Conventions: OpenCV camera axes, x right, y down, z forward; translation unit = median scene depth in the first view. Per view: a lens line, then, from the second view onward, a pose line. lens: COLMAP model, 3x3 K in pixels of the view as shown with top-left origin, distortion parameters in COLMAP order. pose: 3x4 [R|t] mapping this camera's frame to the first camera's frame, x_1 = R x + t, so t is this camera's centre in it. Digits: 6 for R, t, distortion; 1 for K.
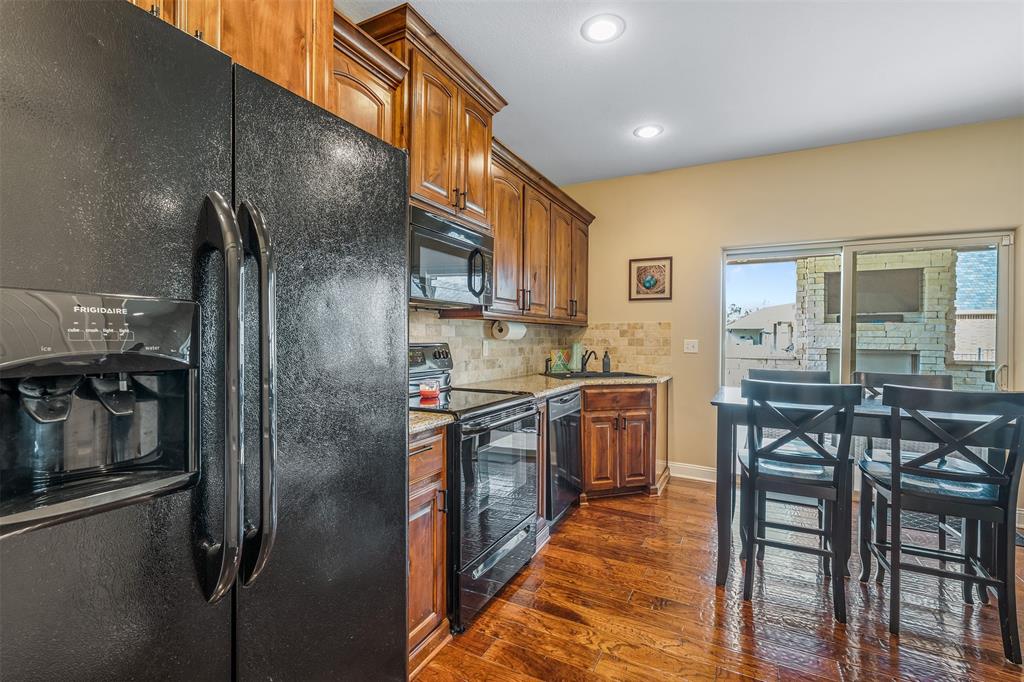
lens RADIAL K [[457.2, 0, 505.9], [0, 457.2, 339.8], [0, 0, 1]] dist [0.000639, 0.000368]
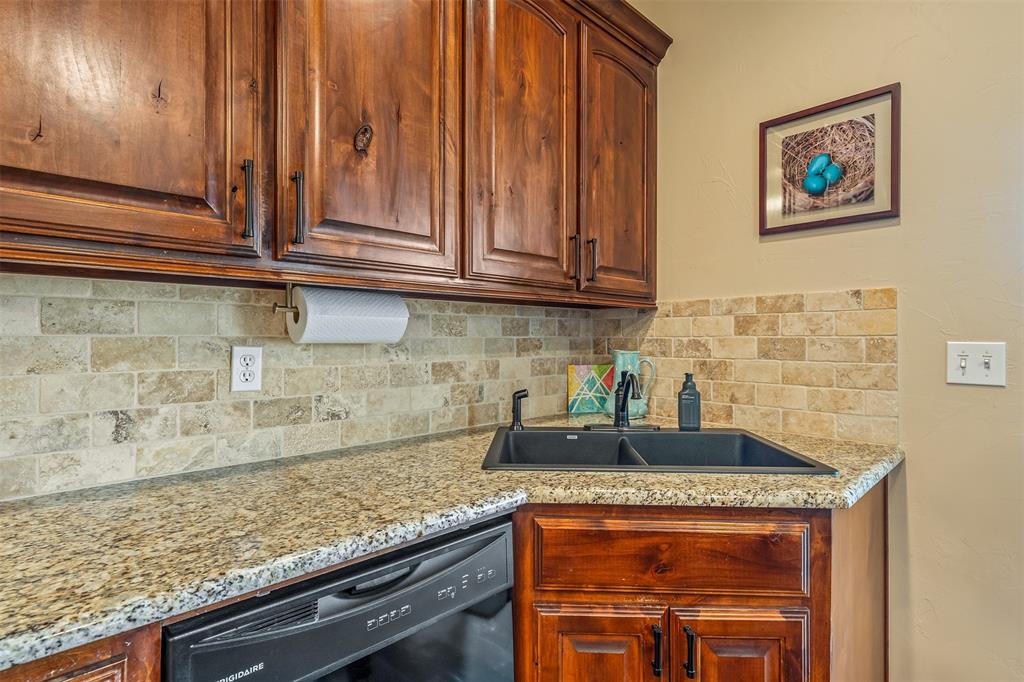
lens RADIAL K [[476.7, 0, 520.1], [0, 476.7, 338.4], [0, 0, 1]] dist [0.001710, 0.000098]
pose [[0.945162, -0.005355, -0.326559, 0.217464], [0.003826, 0.999979, -0.005324, -0.001563], [0.326580, 0.003783, 0.945162, 0.589087]]
